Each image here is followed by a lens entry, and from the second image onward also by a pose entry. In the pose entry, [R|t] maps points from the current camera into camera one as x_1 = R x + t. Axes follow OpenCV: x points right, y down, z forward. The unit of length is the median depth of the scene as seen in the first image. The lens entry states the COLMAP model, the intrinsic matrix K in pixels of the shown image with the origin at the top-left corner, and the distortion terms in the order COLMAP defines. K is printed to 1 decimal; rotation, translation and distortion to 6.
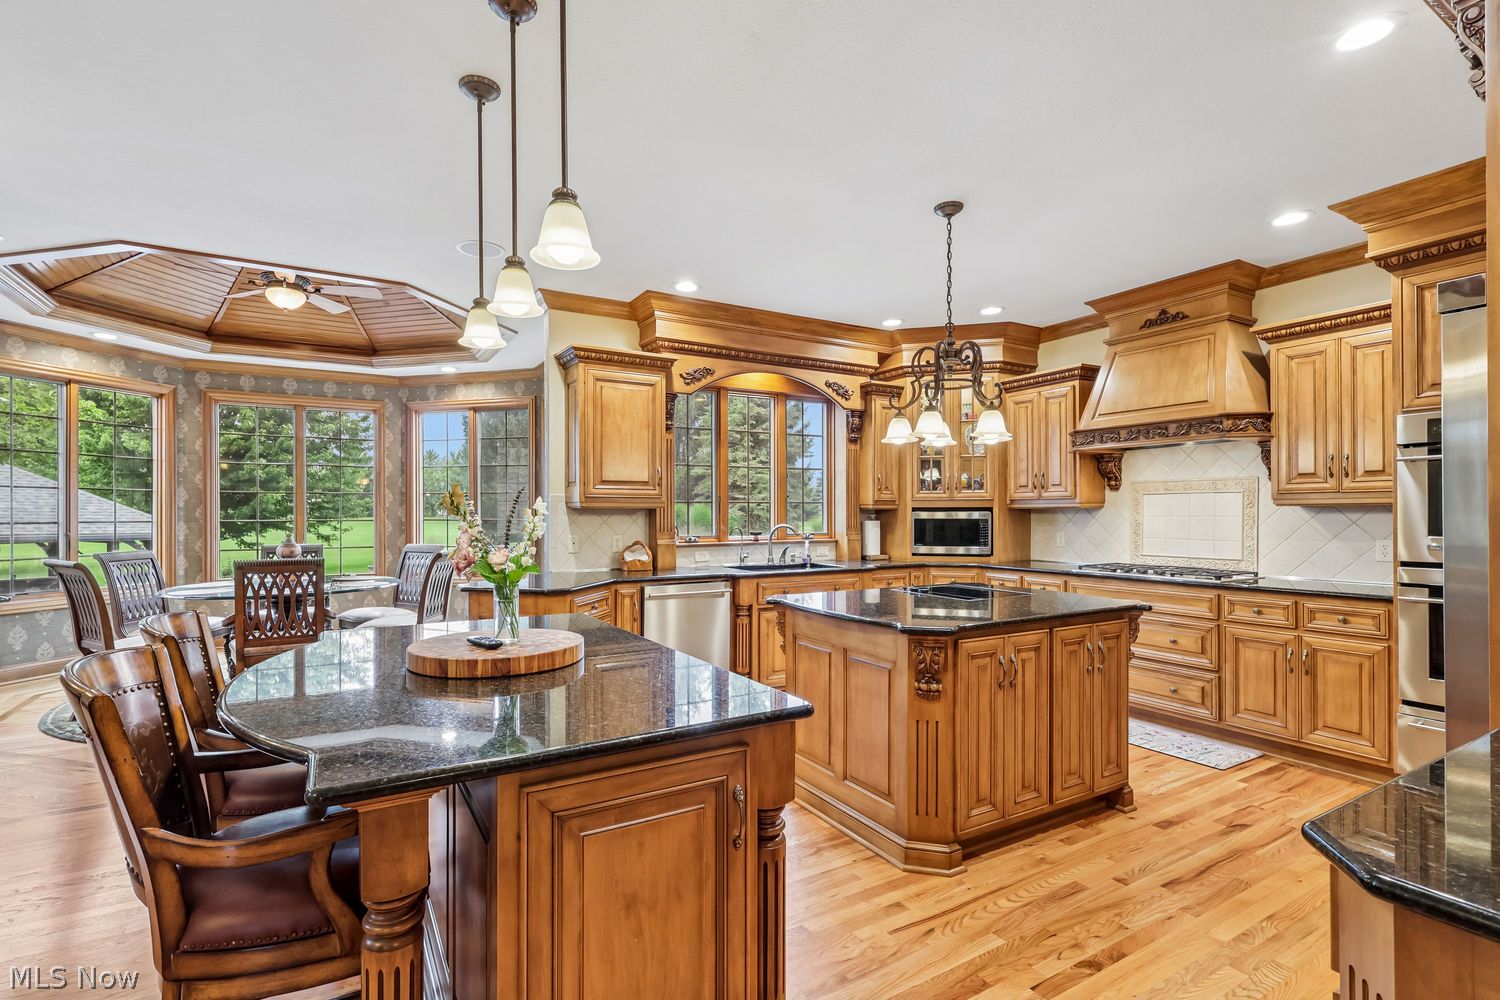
lens RADIAL K [[708.2, 0, 740.6], [0, 708.2, 501.1], [0, 0, 1]] dist [0.004611, 0.000648]
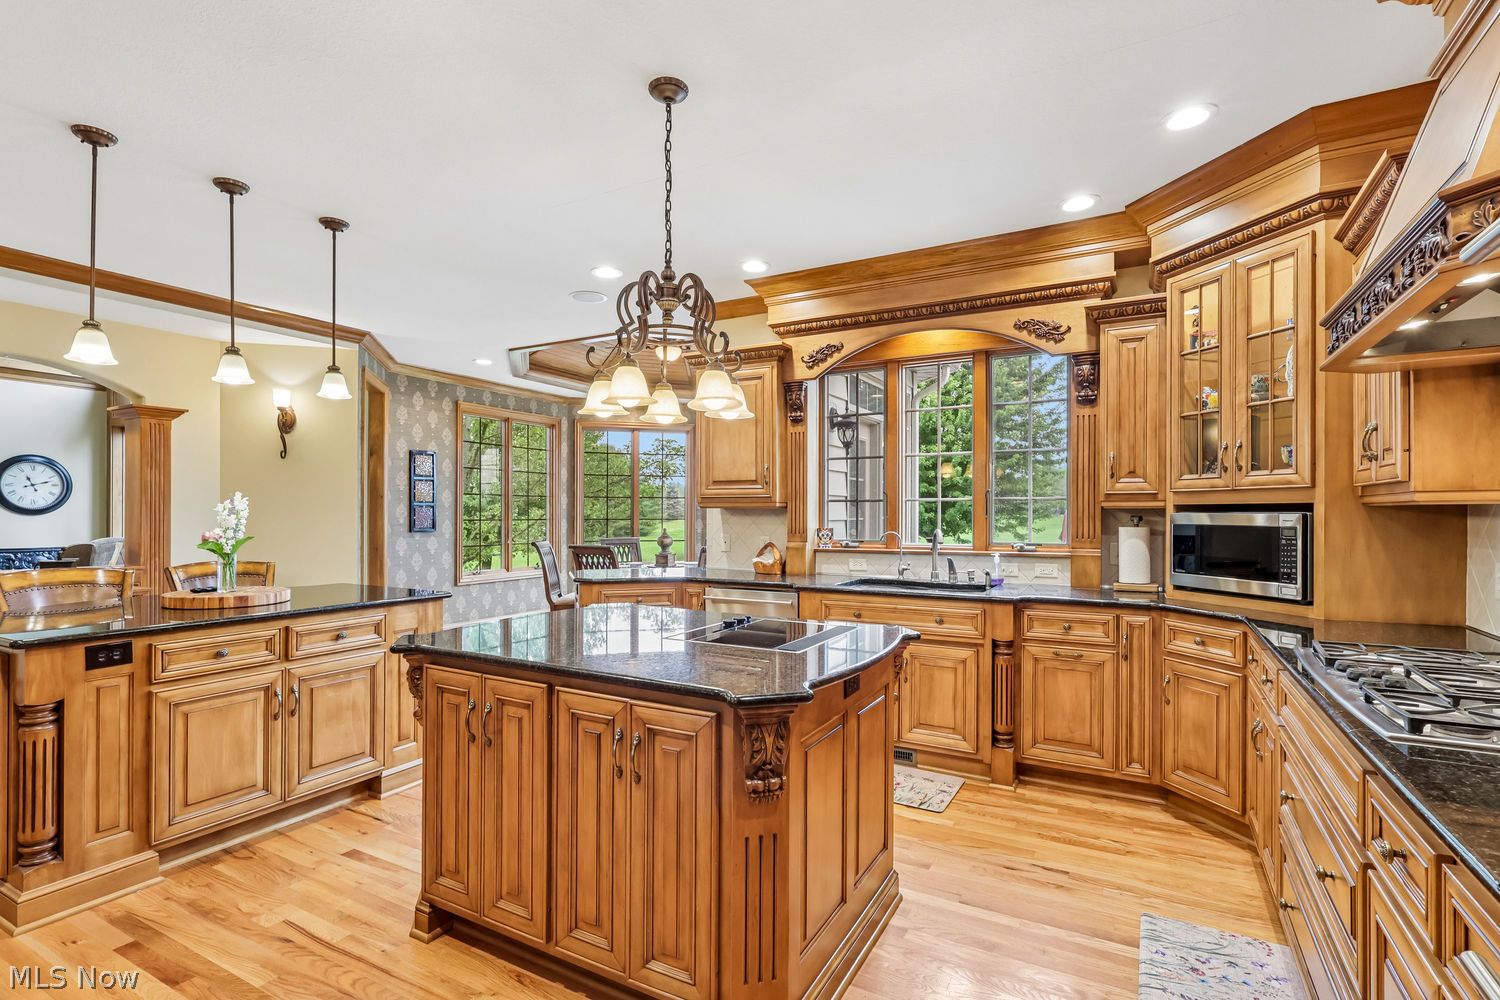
lens RADIAL K [[708.2, 0, 748.4], [0, 708.2, 510.7], [0, 0, 1]] dist [0.004611, 0.000648]
pose [[0.511558, -0.001847, -0.859247, 0.579715], [0.009237, 0.999952, 0.003350, 0.008832], [0.859199, -0.009650, 0.511551, 0.427900]]
